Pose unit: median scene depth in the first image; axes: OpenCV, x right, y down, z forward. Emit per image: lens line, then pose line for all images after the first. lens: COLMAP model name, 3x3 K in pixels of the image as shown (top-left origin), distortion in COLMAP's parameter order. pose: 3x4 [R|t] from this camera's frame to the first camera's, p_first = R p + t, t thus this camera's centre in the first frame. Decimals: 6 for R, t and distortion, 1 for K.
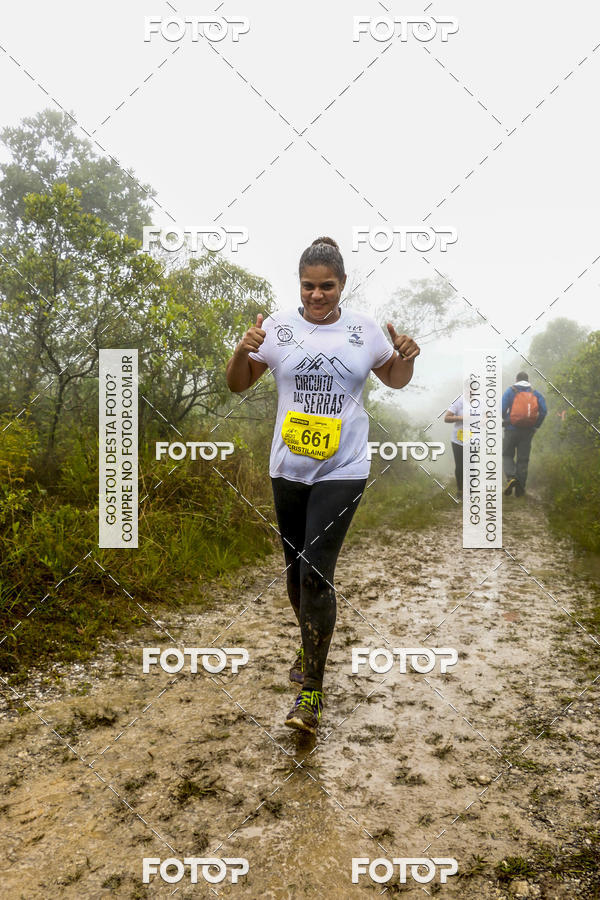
lens RADIAL K [[817.3, 0, 303.0], [0, 817.3, 451.9], [0, 0, 1]] dist [-0.154518, 0.196627]
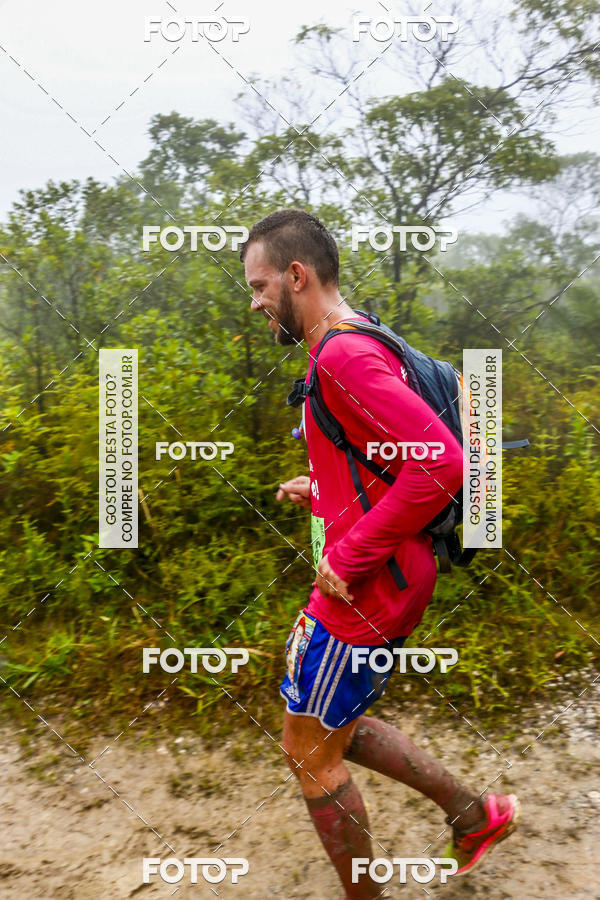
lens RADIAL K [[803.0, 0, 300.9], [0, 803.0, 466.9], [0, 0, 1]] dist [-0.143418, 0.148854]
pose [[0.679893, 0.109576, -0.725078, 0.007907], [-0.015918, 0.990745, 0.134799, -0.072239], [0.733139, -0.080107, 0.675345, 0.171627]]
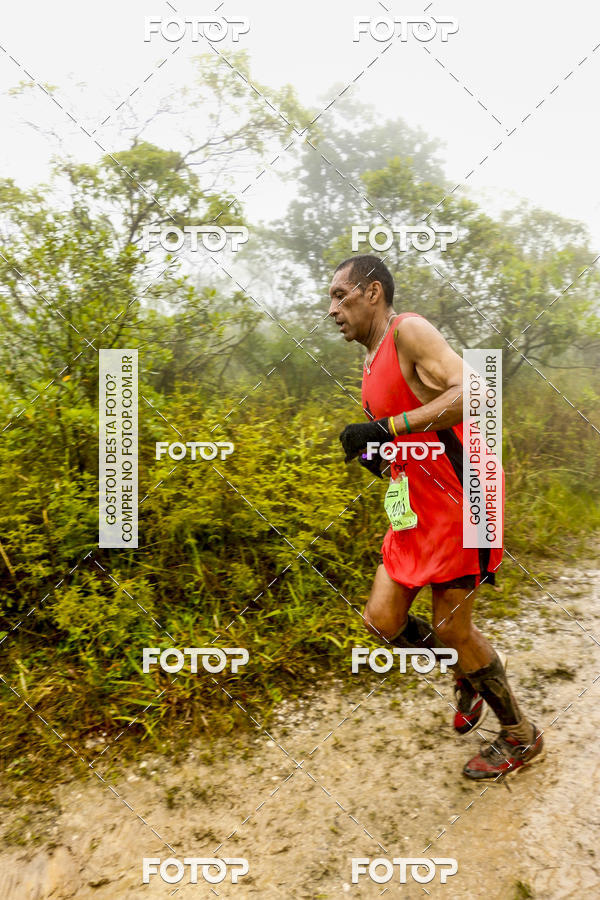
lens RADIAL K [[813.5, 0, 296.6], [0, 813.5, 460.2], [0, 0, 1]] dist [-0.158027, 0.183999]
pose [[0.943688, -0.047806, -0.327364, -0.196981], [0.071535, 0.995582, 0.060826, -0.032342], [0.323010, -0.080818, 0.942939, -0.074351]]
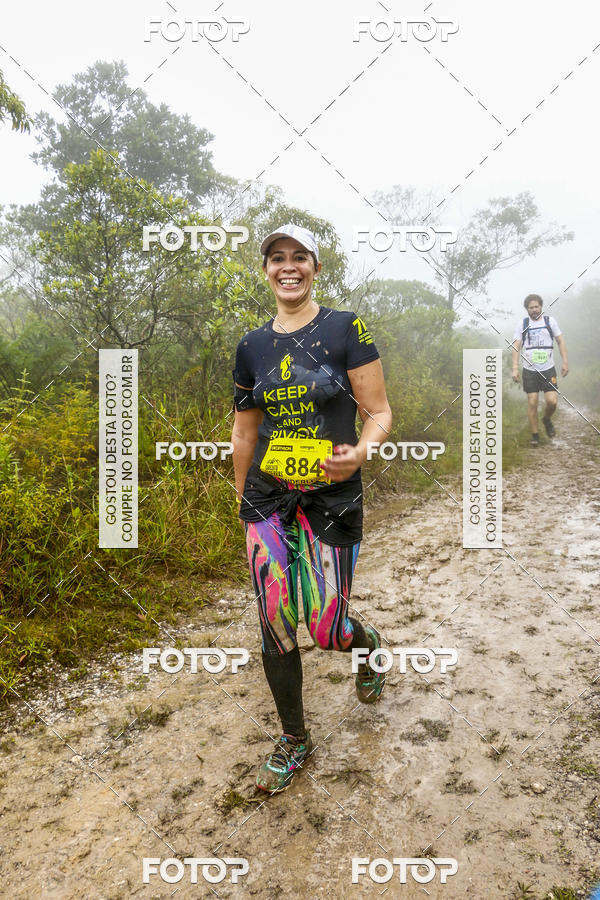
lens RADIAL K [[818.5, 0, 302.6], [0, 818.5, 451.7], [0, 0, 1]] dist [-0.153499, 0.194988]
pose [[0.991085, -0.055157, -0.121278, 0.063729], [0.065636, 0.994287, 0.084177, -0.062231], [0.115942, -0.091387, 0.989043, 0.050385]]
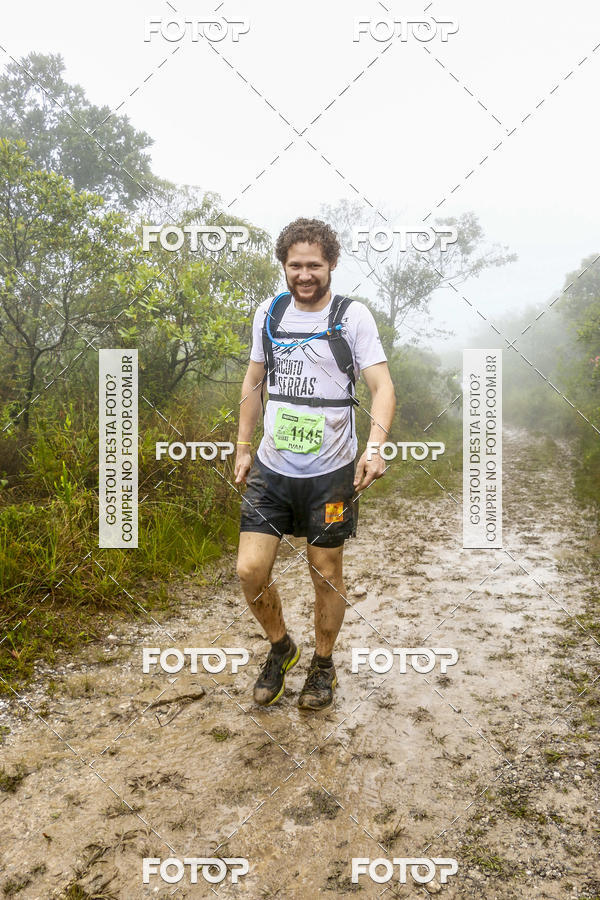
lens RADIAL K [[818.0, 0, 303.0], [0, 818.0, 445.8], [0, 0, 1]] dist [-0.159051, 0.203545]
pose [[0.998337, -0.023824, -0.052489, 0.109358], [0.027207, 0.997533, 0.064705, -0.067386], [0.050818, -0.066026, 0.996523, 0.162908]]
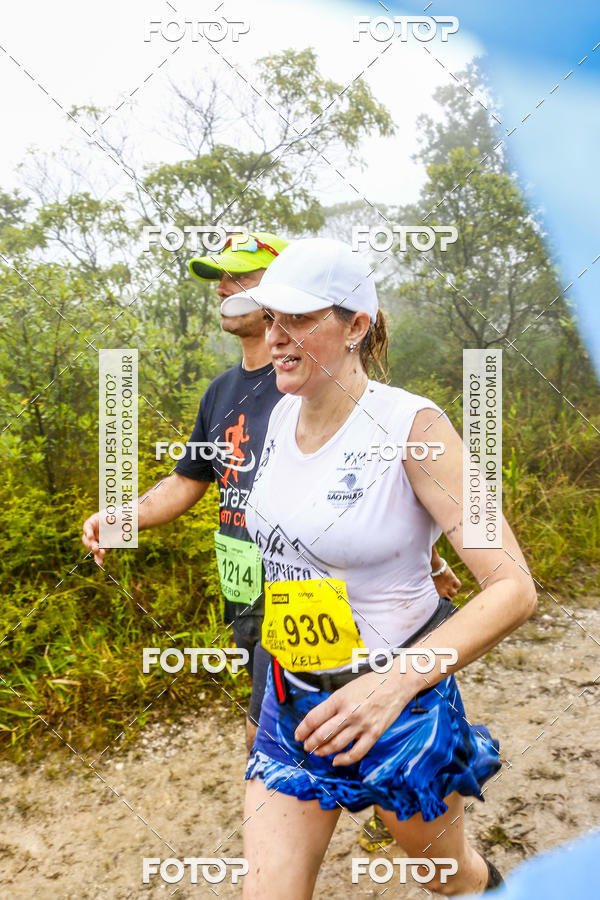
lens RADIAL K [[812.5, 0, 304.0], [0, 812.5, 455.2], [0, 0, 1]] dist [-0.152125, 0.186035]
pose [[0.826010, -0.007591, -0.563605, 0.146303], [0.058801, 0.995614, 0.072768, -0.079471], [0.560580, -0.093247, 0.822833, 0.107026]]
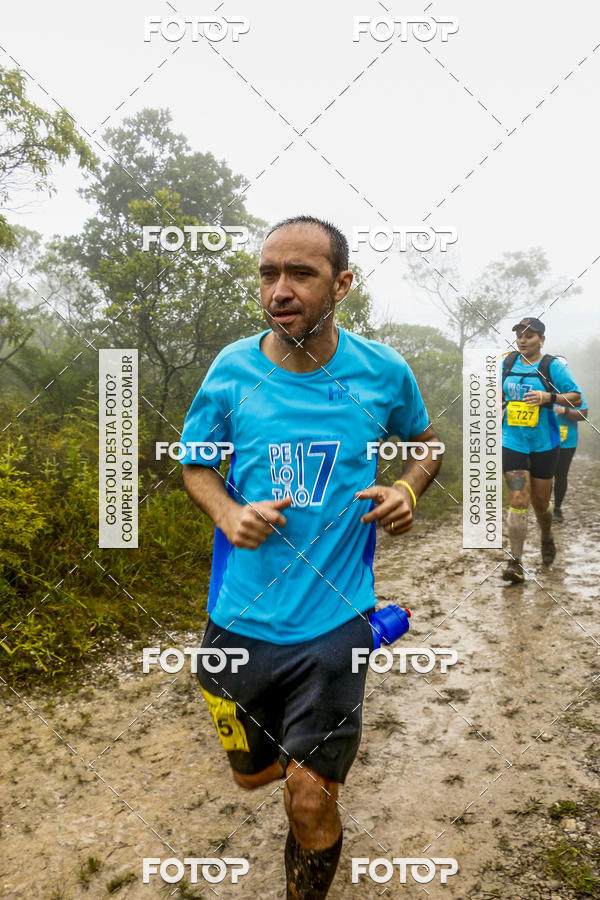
lens RADIAL K [[818.5, 0, 302.6], [0, 818.5, 451.7], [0, 0, 1]] dist [-0.153499, 0.194988]
pose [[0.992727, -0.012923, -0.119690, 0.017495], [0.017044, 0.999294, 0.033471, -0.028757], [0.119173, -0.035268, 0.992247, -0.115739]]
